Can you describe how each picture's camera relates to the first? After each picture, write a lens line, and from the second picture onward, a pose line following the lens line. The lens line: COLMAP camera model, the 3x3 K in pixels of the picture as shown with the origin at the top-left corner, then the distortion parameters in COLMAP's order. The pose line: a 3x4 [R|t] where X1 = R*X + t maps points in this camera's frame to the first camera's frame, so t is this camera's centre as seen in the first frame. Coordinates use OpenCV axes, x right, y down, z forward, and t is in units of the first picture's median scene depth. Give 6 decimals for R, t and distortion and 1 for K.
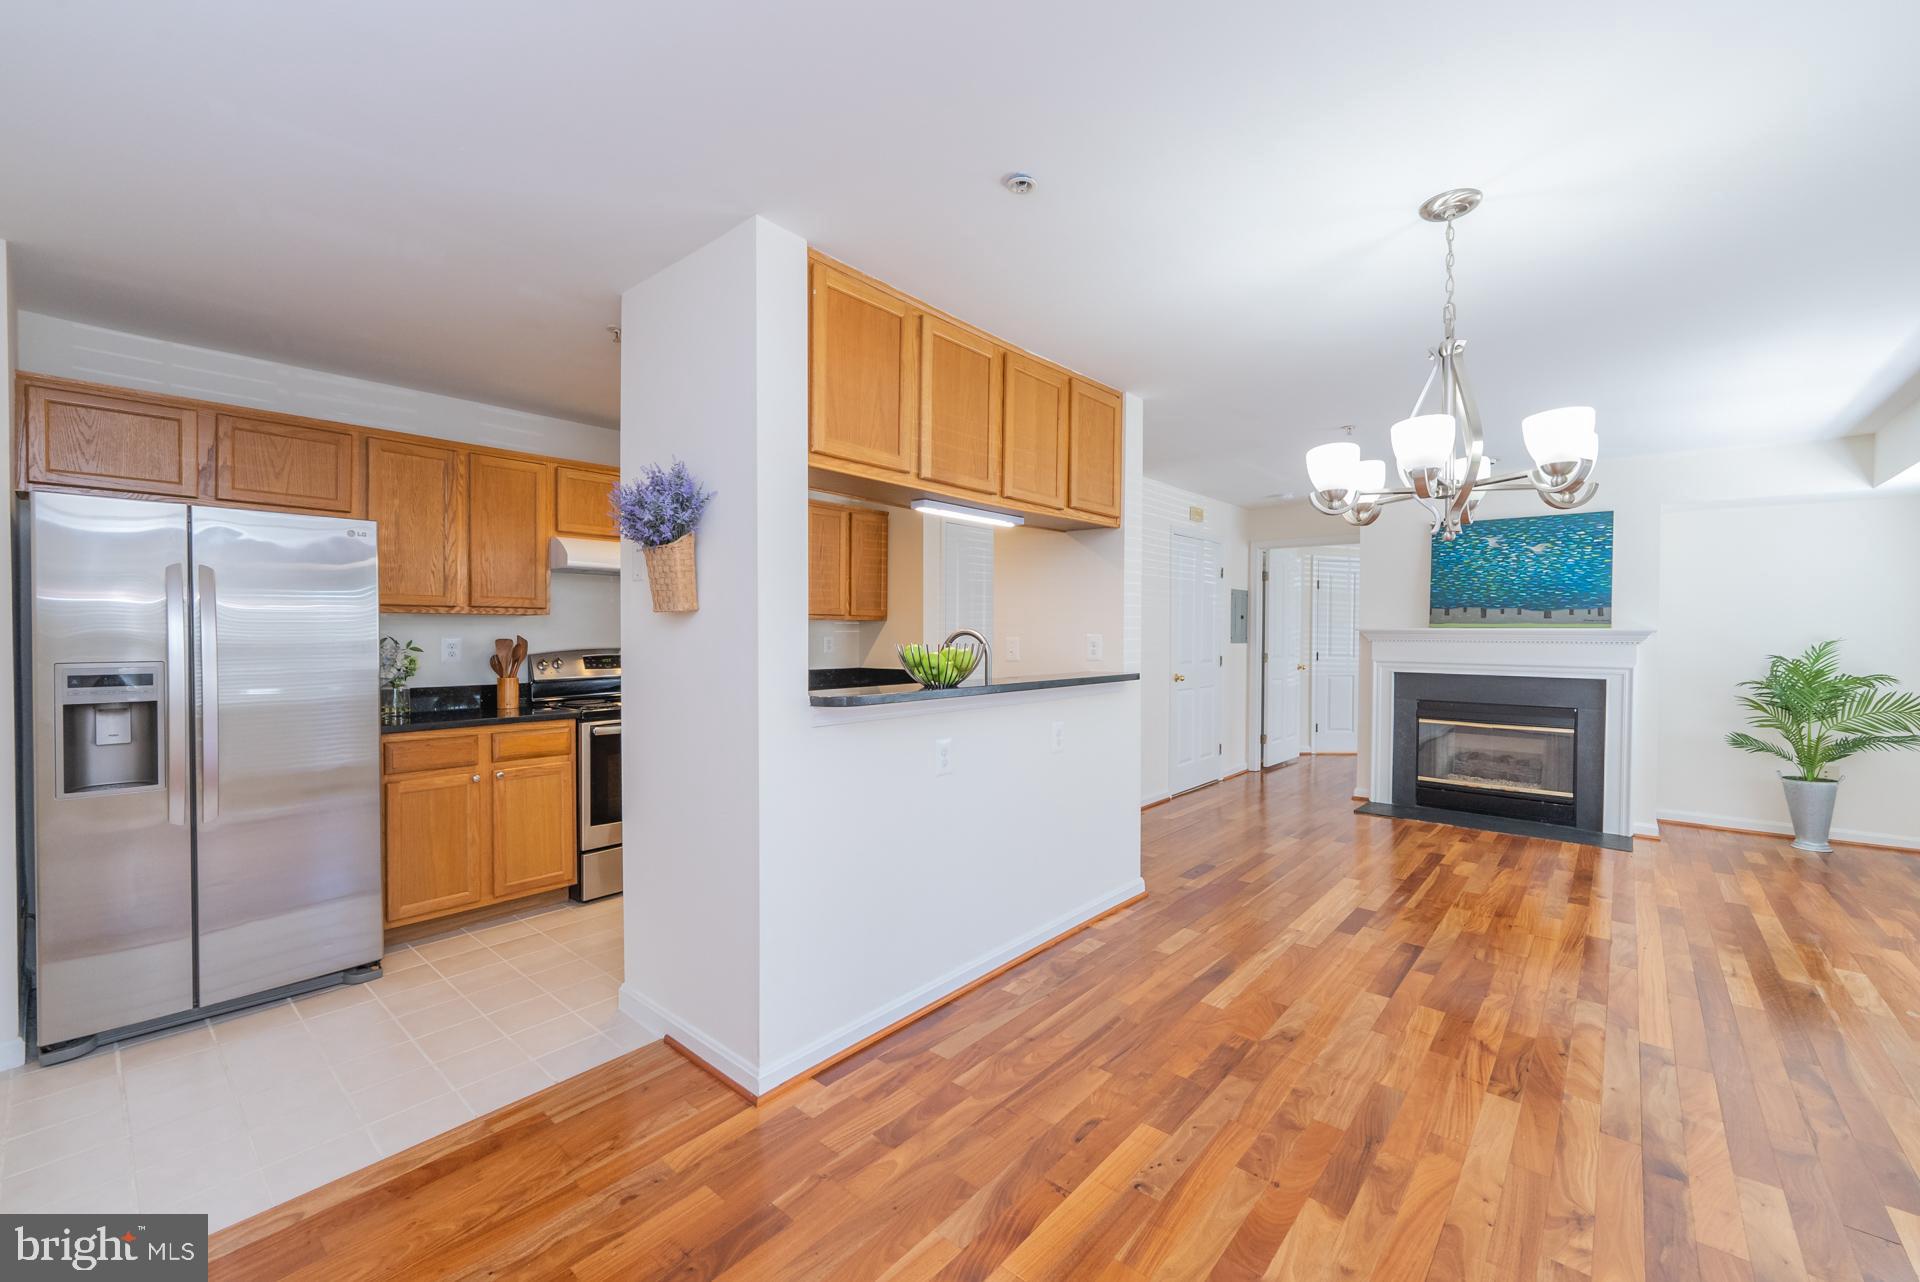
lens RADIAL K [[776.0, 0, 940.3], [0, 776.0, 637.5], [0, 0, 1]] dist [-0.002727, 0.000569]
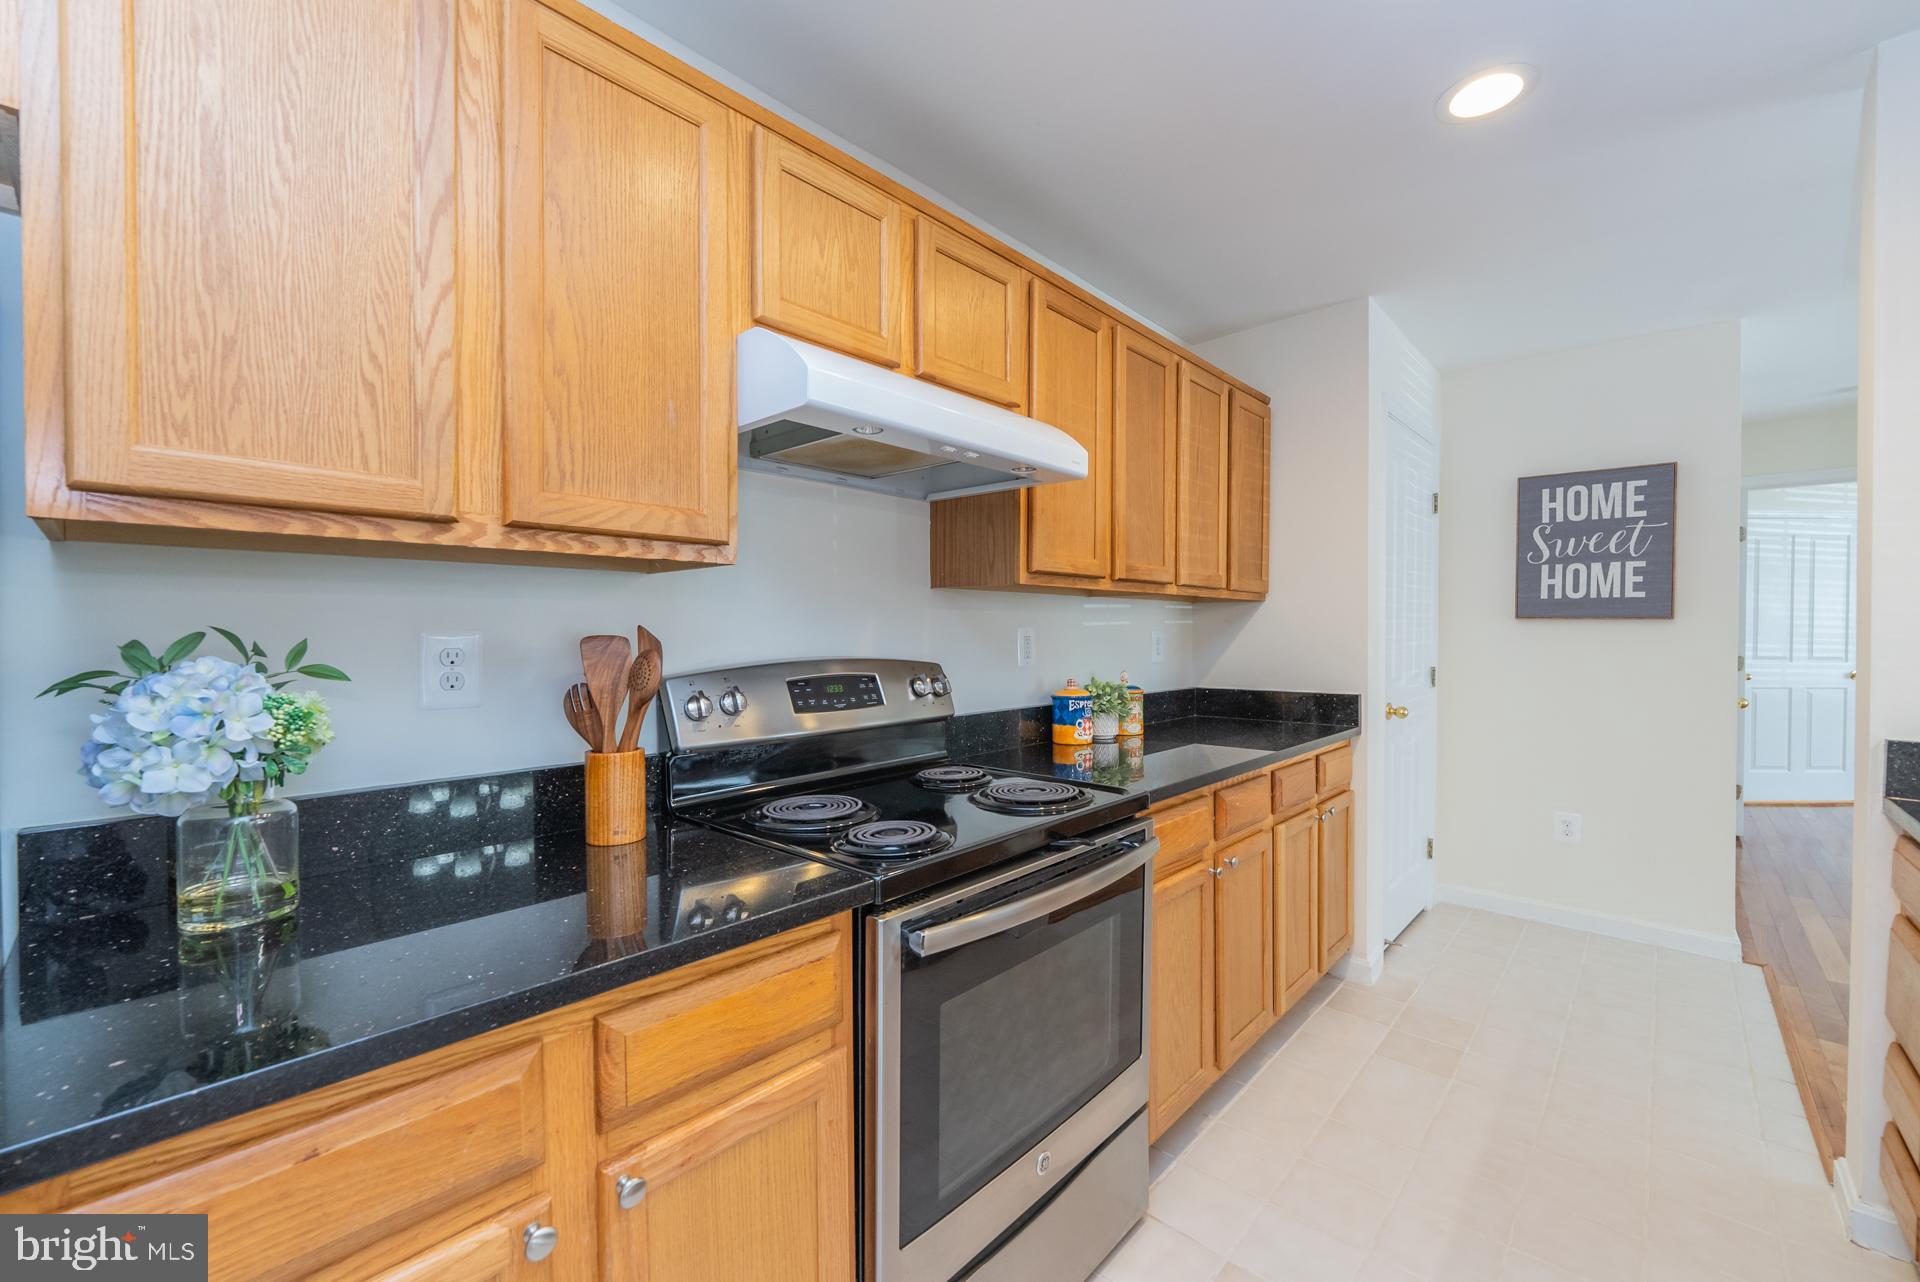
lens RADIAL K [[776.0, 0, 937.0], [0, 776.0, 643.4], [0, 0, 1]] dist [-0.002727, 0.000569]
pose [[0.999251, -0.003349, -0.038542, -0.399980], [0.003651, 0.999963, 0.007769, 0.003121], [0.038515, -0.007904, 0.999227, 0.658912]]
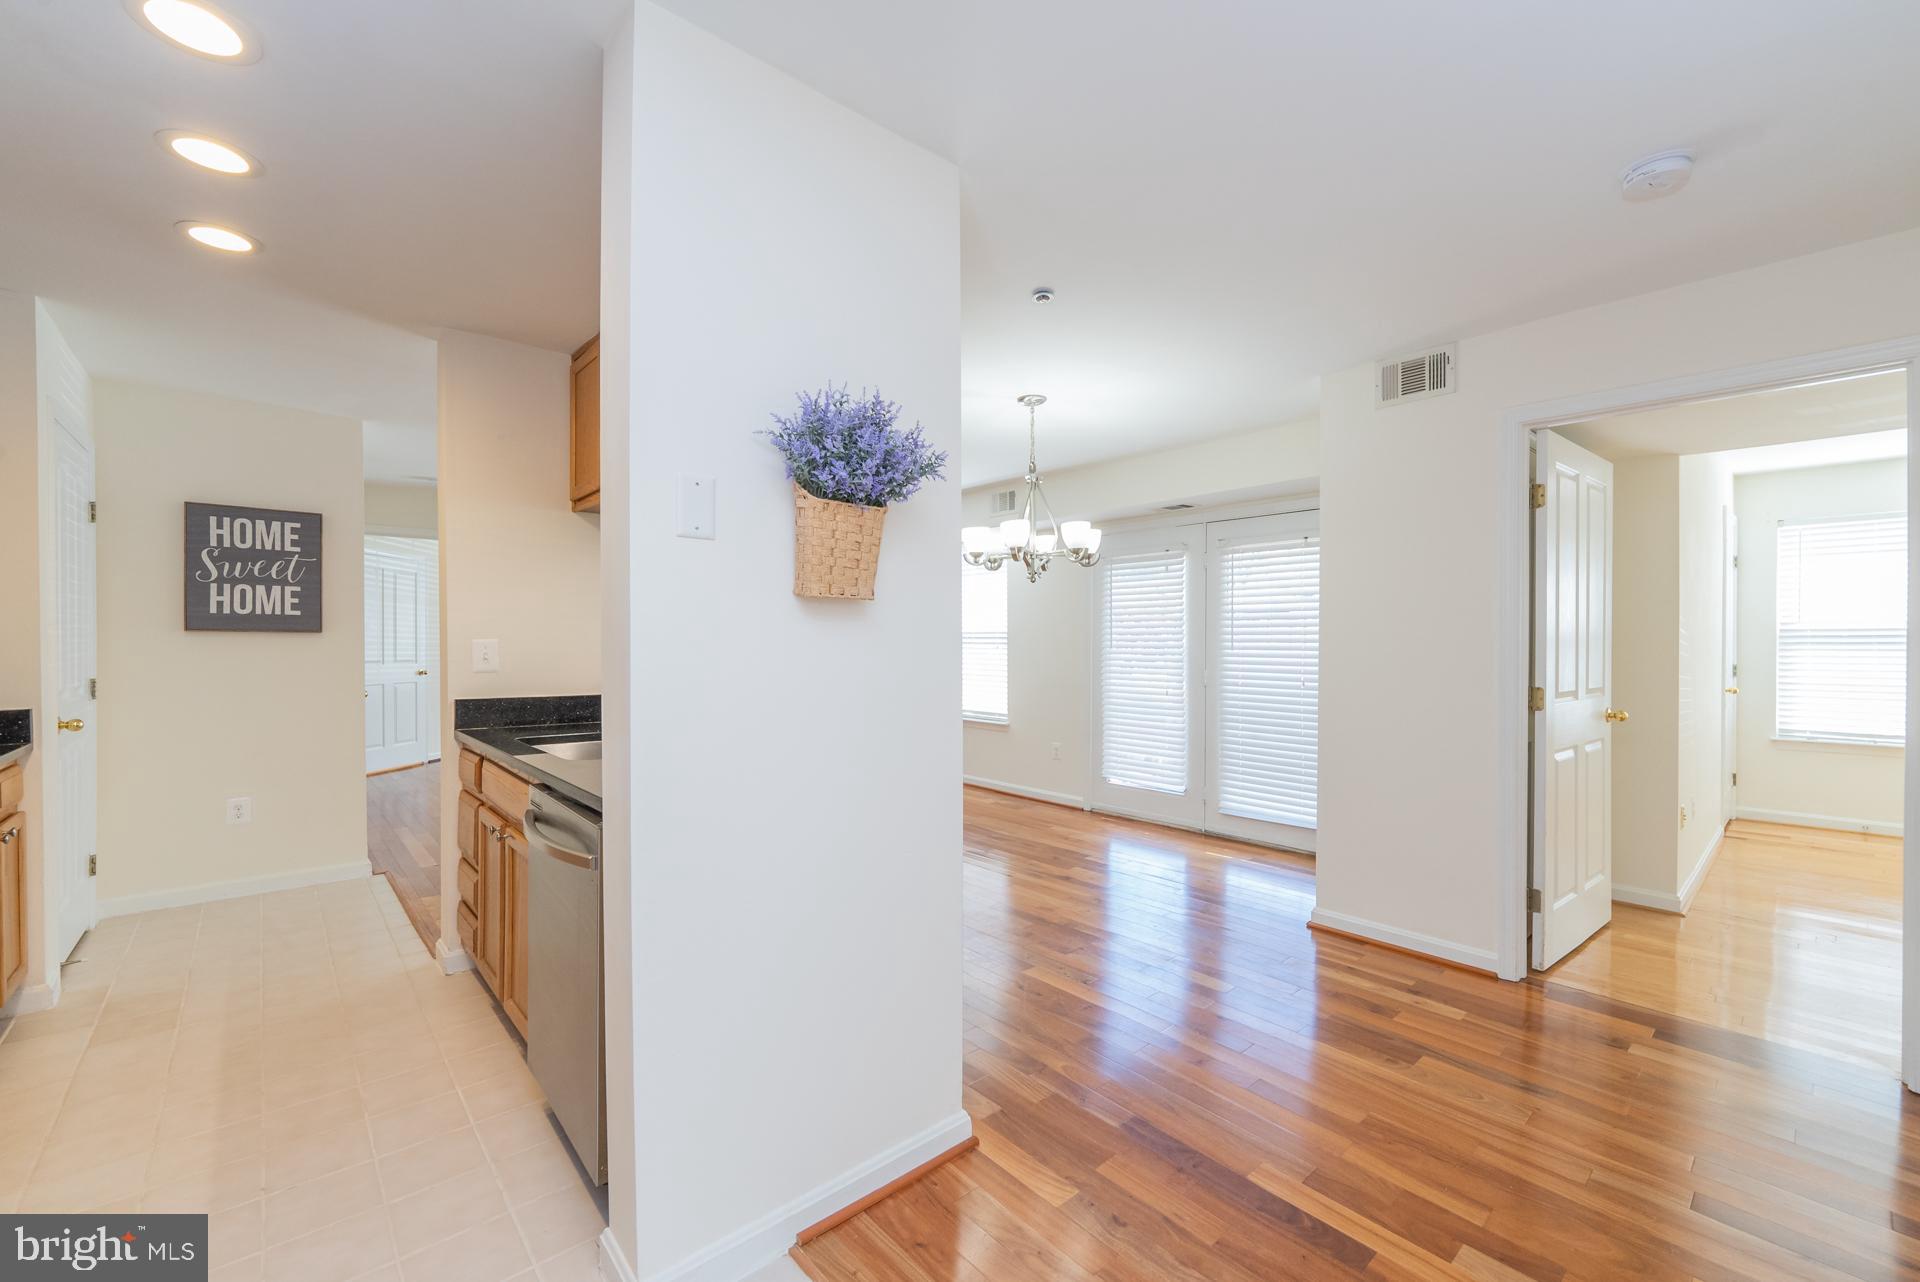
lens RADIAL K [[776.0, 0, 978.7], [0, 776.0, 639.8], [0, 0, 1]] dist [-0.002727, 0.000569]
pose [[0.104956, -0.005322, 0.994463, -0.624928], [0.010987, 0.999931, 0.004191, 0.002540], [-0.994416, 0.010486, 0.105007, 0.487918]]
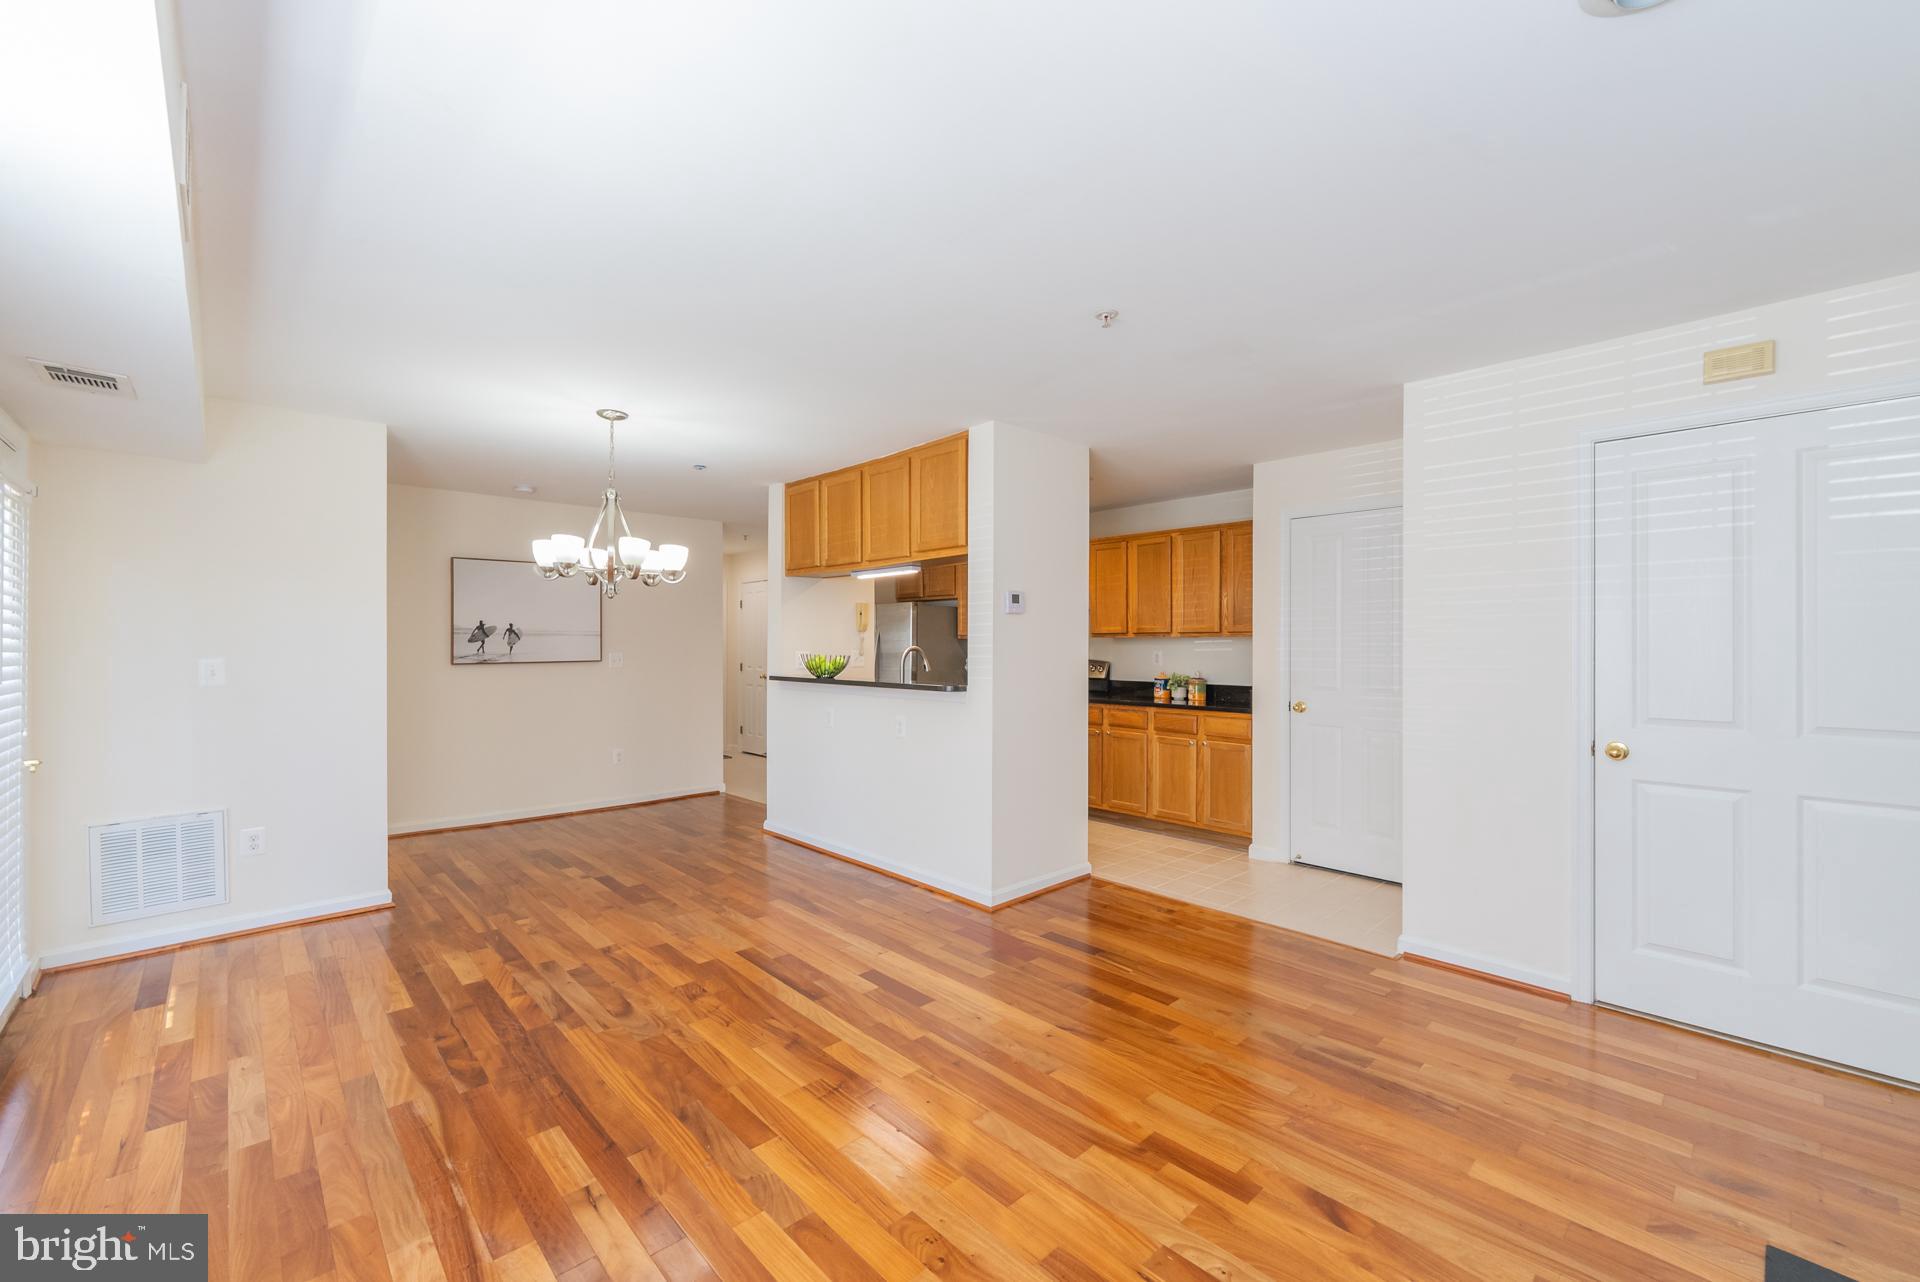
lens RADIAL K [[776.0, 0, 974.8], [0, 776.0, 642.6], [0, 0, 1]] dist [-0.002727, 0.000569]
pose [[-0.076889, -0.006589, -0.997018, 1.282701], [-0.012187, 0.999910, -0.005668, -0.008841], [0.996965, 0.011715, -0.076962, 1.065961]]
